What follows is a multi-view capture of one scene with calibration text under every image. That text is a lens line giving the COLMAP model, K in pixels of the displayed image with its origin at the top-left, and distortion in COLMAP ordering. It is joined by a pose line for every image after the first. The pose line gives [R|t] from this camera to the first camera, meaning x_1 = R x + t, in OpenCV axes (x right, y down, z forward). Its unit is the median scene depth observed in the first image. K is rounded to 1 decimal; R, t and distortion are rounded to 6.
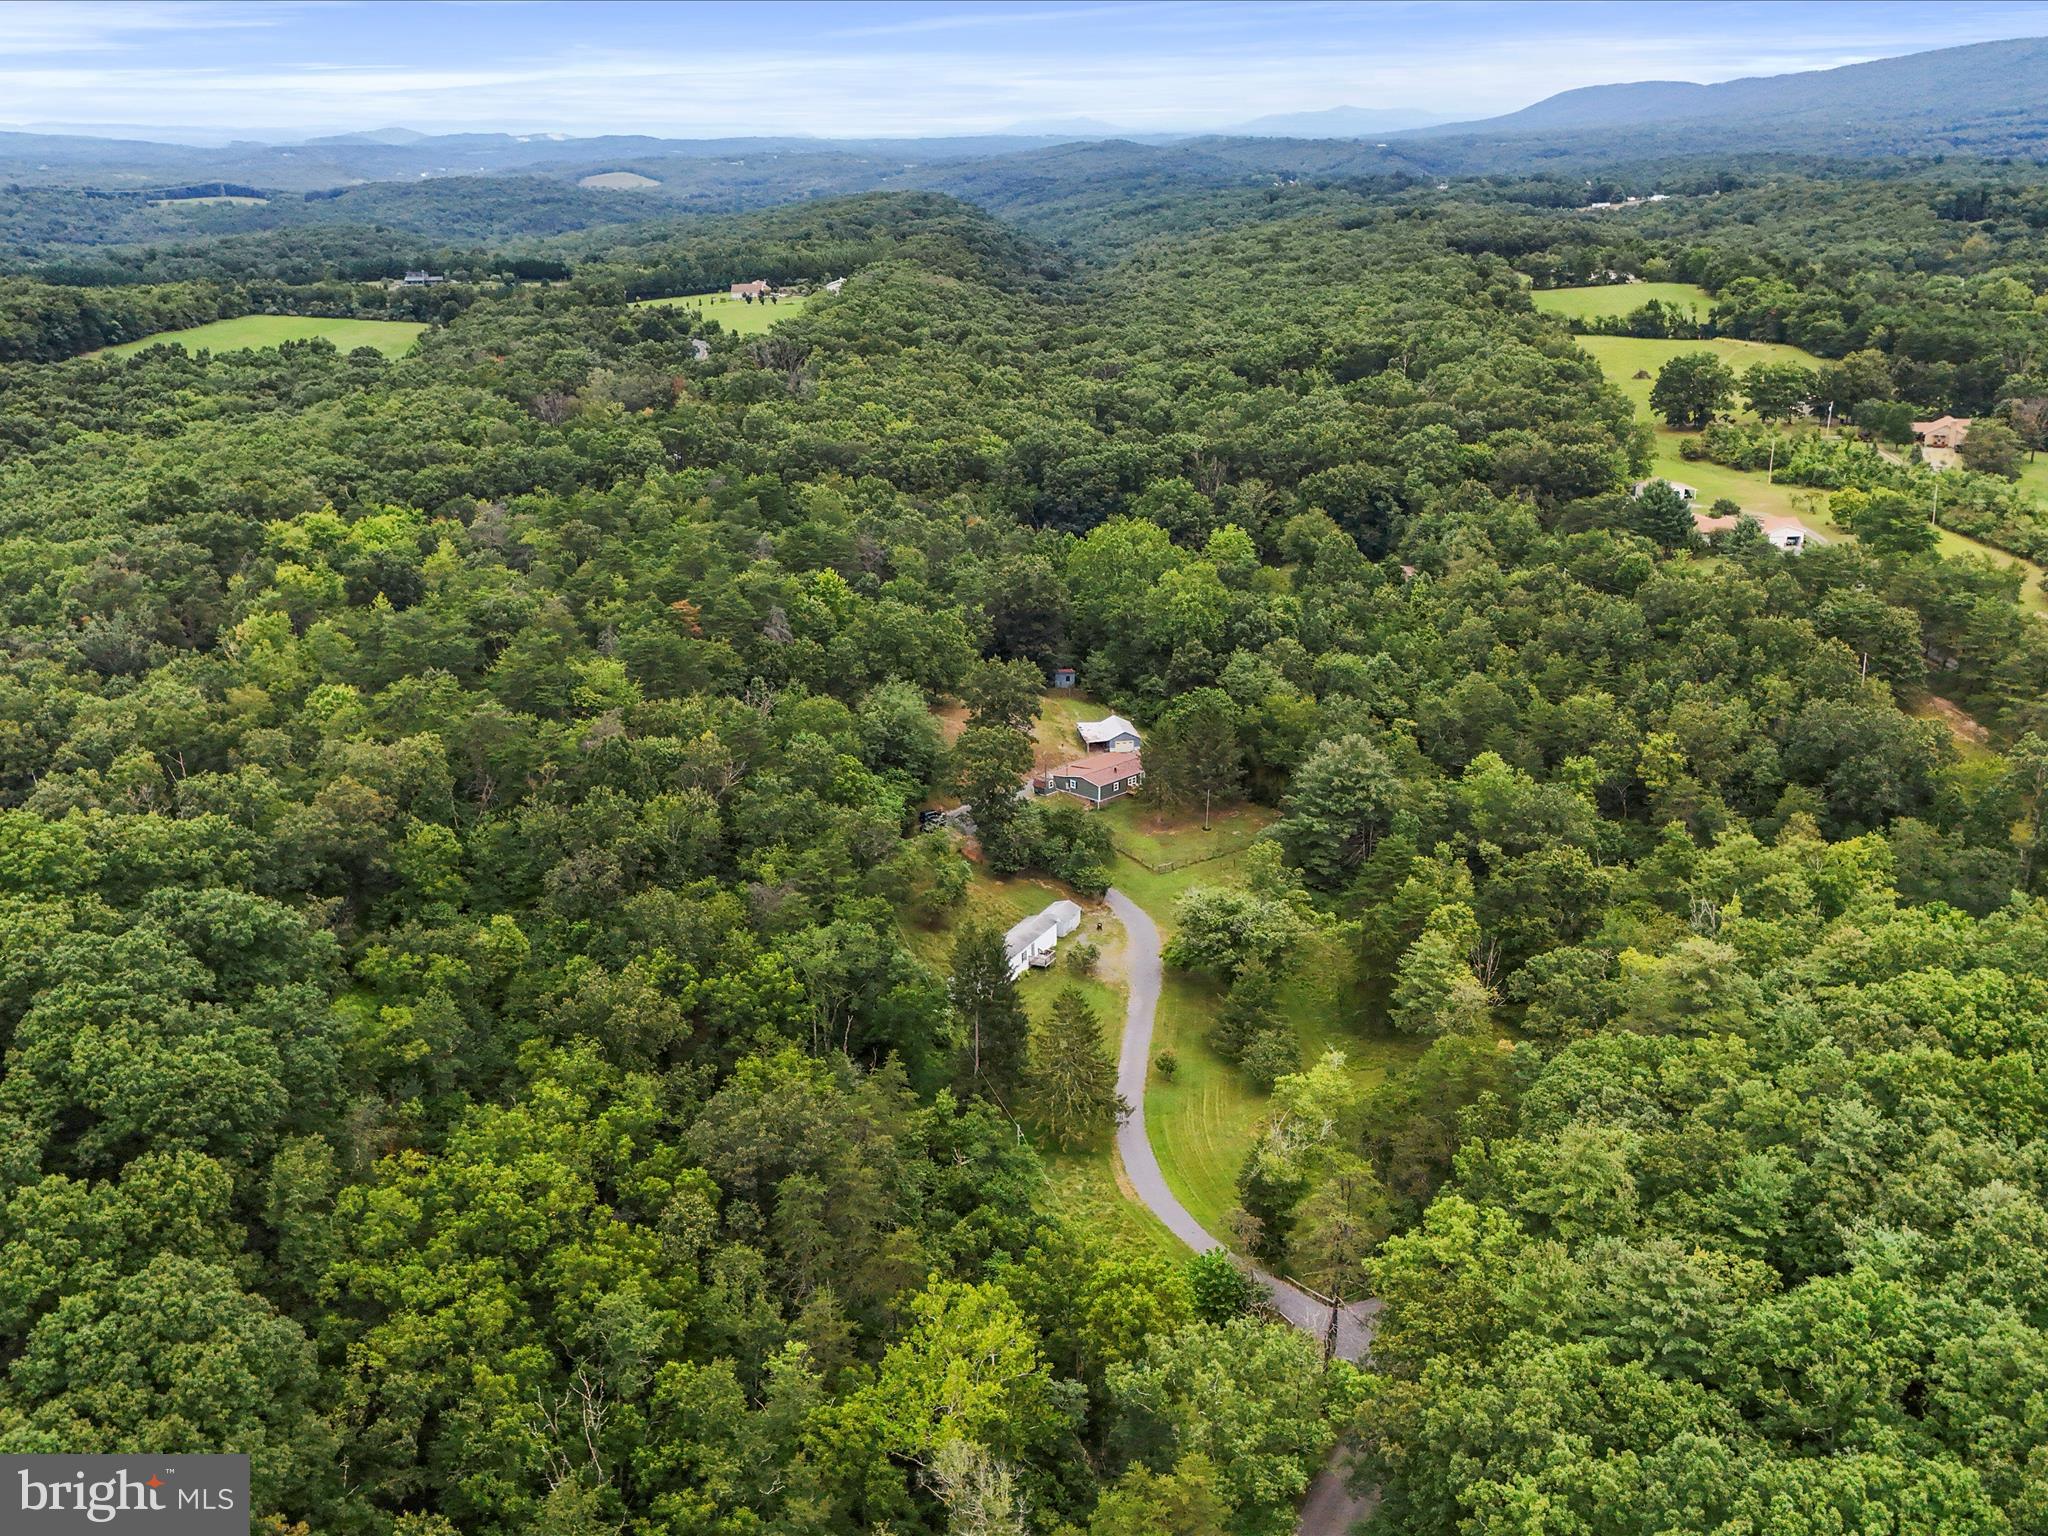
lens RADIAL K [[1980.9, 0, 993.9], [0, 1980.9, 771.9], [0, 0, 1]] dist [0.042600, 0.000000]
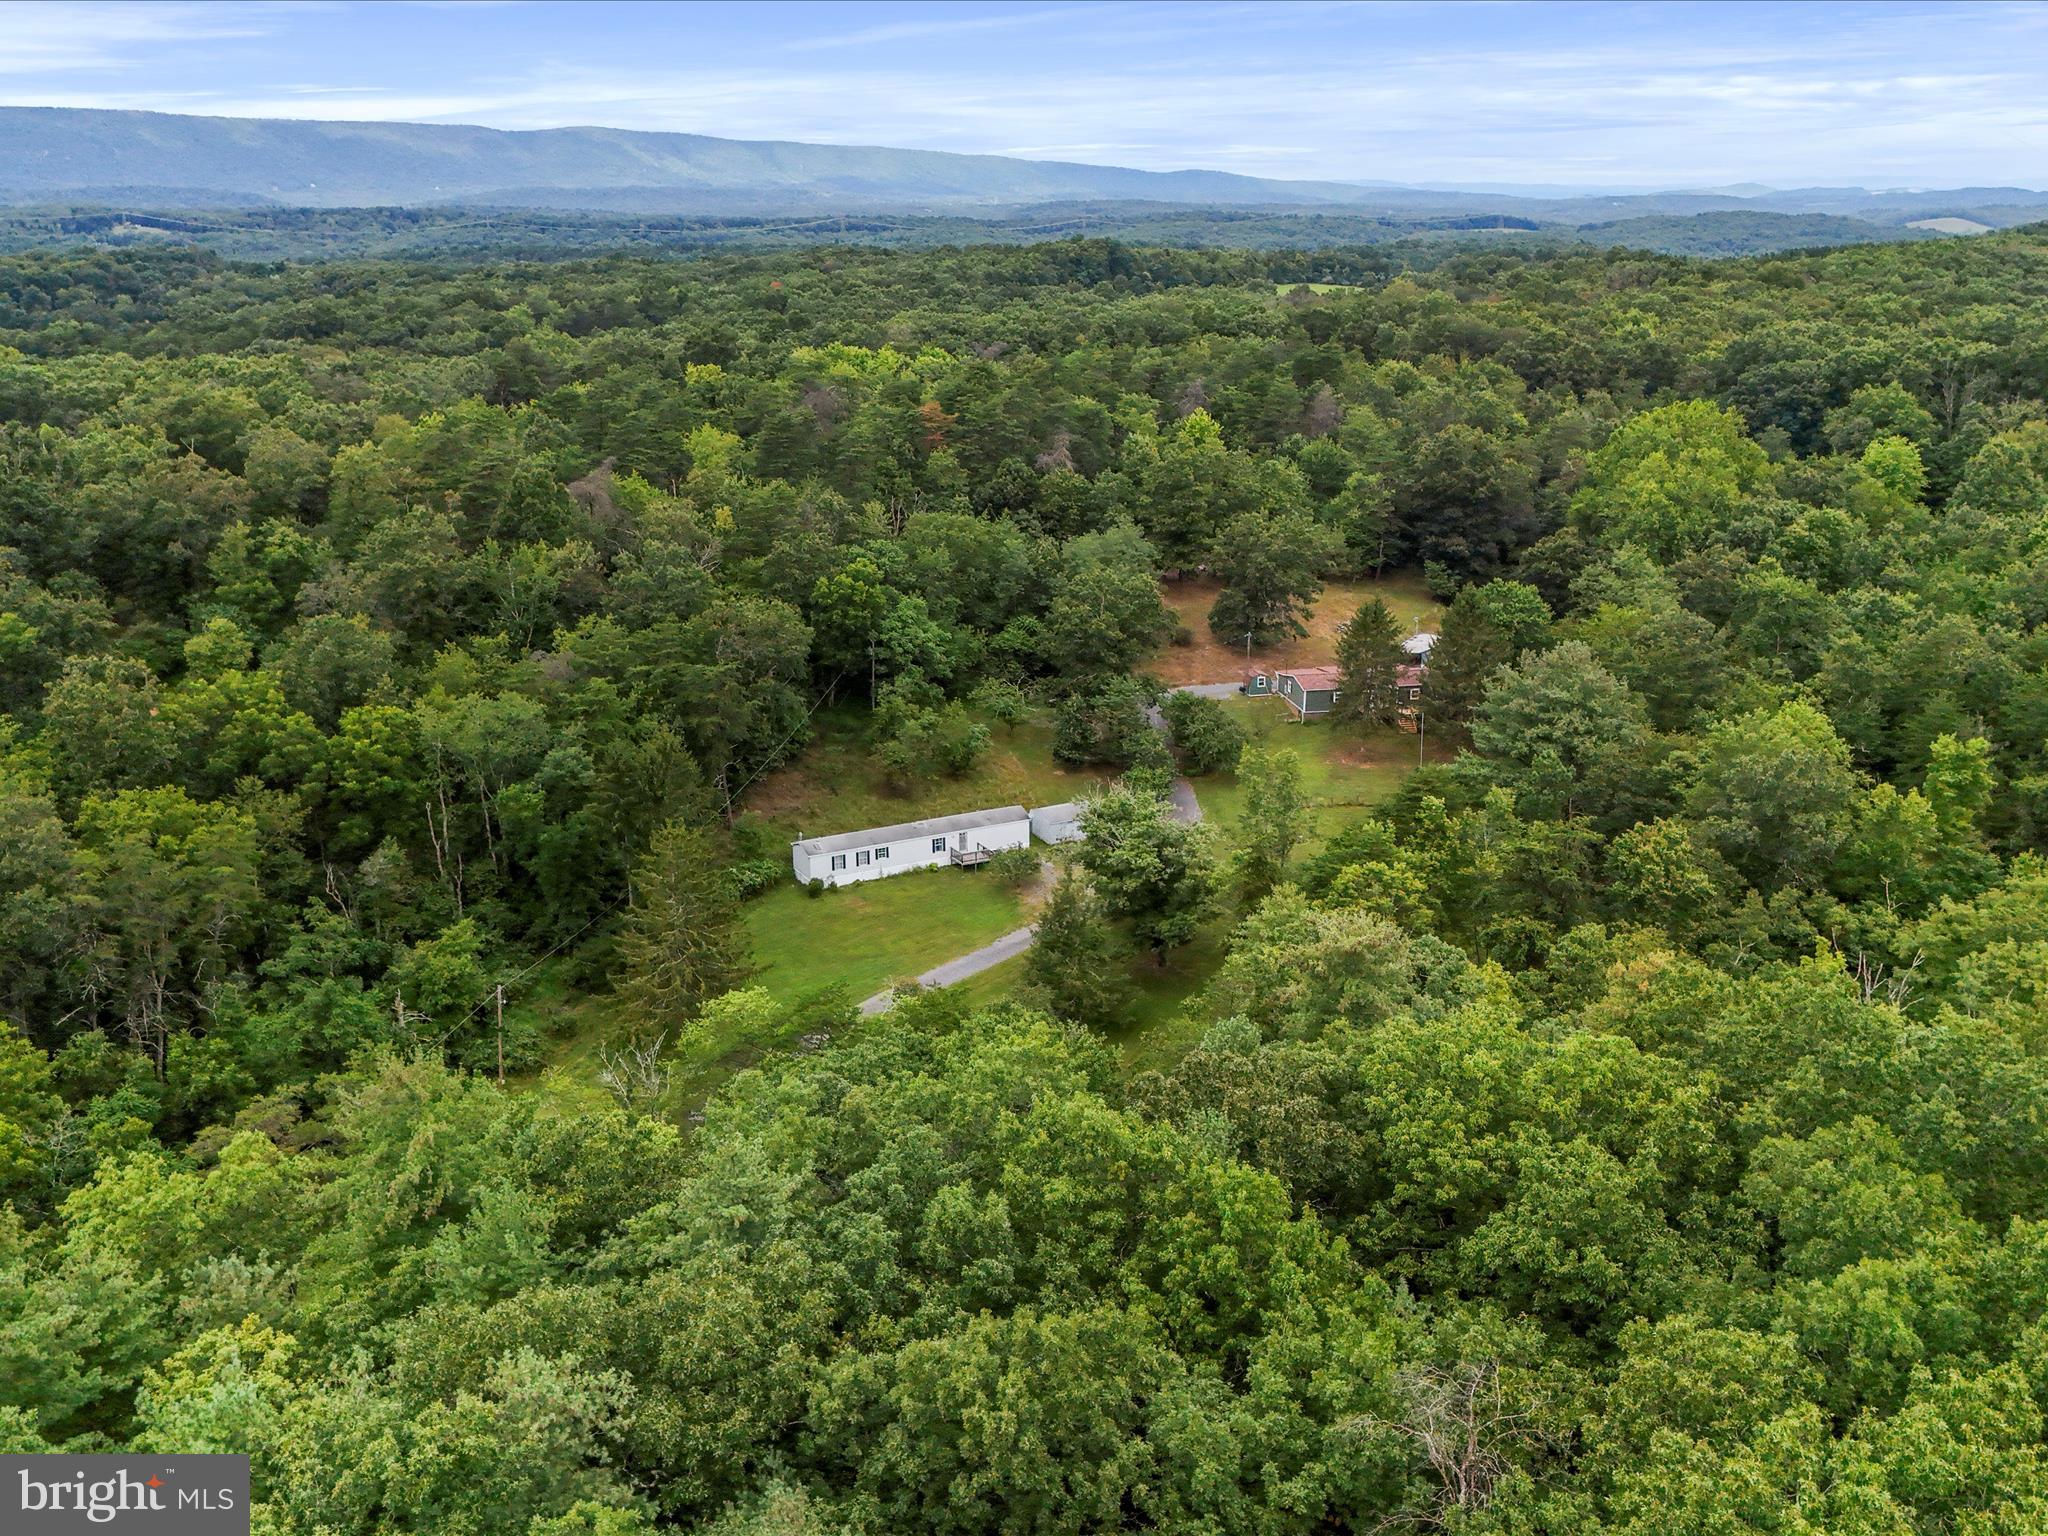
lens RADIAL K [[1980.9, 0, 1022.9], [0, 1980.9, 763.2], [0, 0, 1]] dist [0.042600, 0.000000]
pose [[0.815794, 0.171705, -0.552266, 0.399220], [-0.188059, 0.981774, 0.027447, 0.035405], [0.546913, 0.081468, 0.833216, 0.381536]]
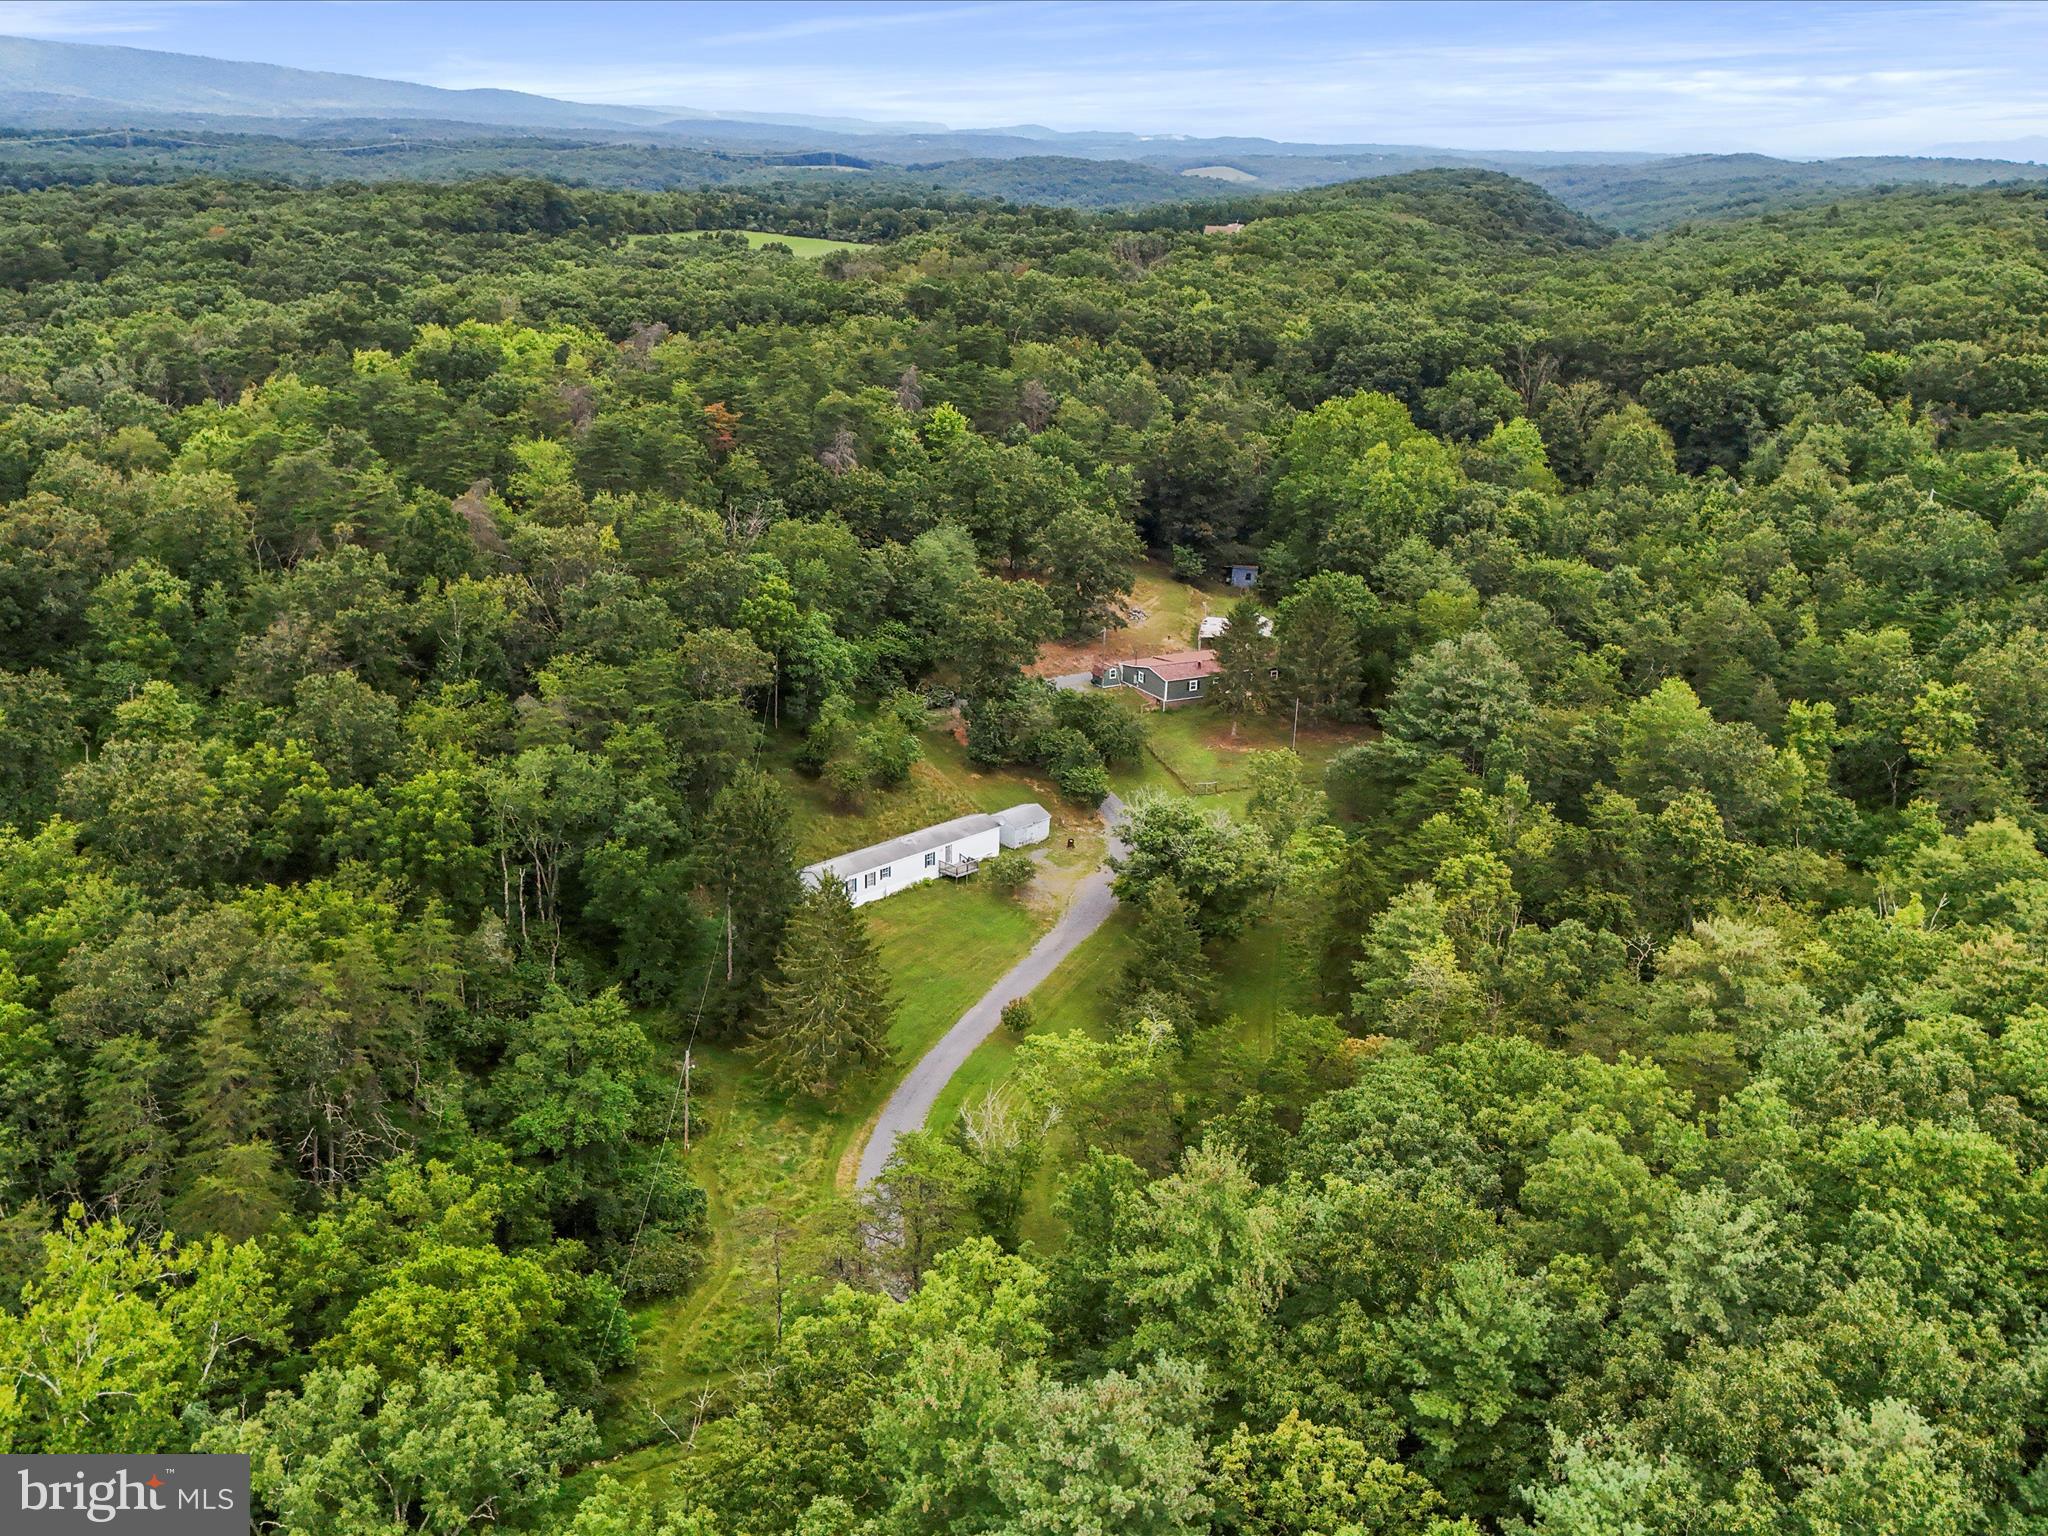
lens RADIAL K [[1980.9, 0, 1013.3], [0, 1980.9, 778.5], [0, 0, 1]] dist [0.042600, 0.000000]
pose [[0.957835, 0.126692, -0.257880, 0.214760], [-0.126797, 0.991795, 0.016296, 0.043183], [0.257828, 0.017089, 0.966040, 0.266882]]
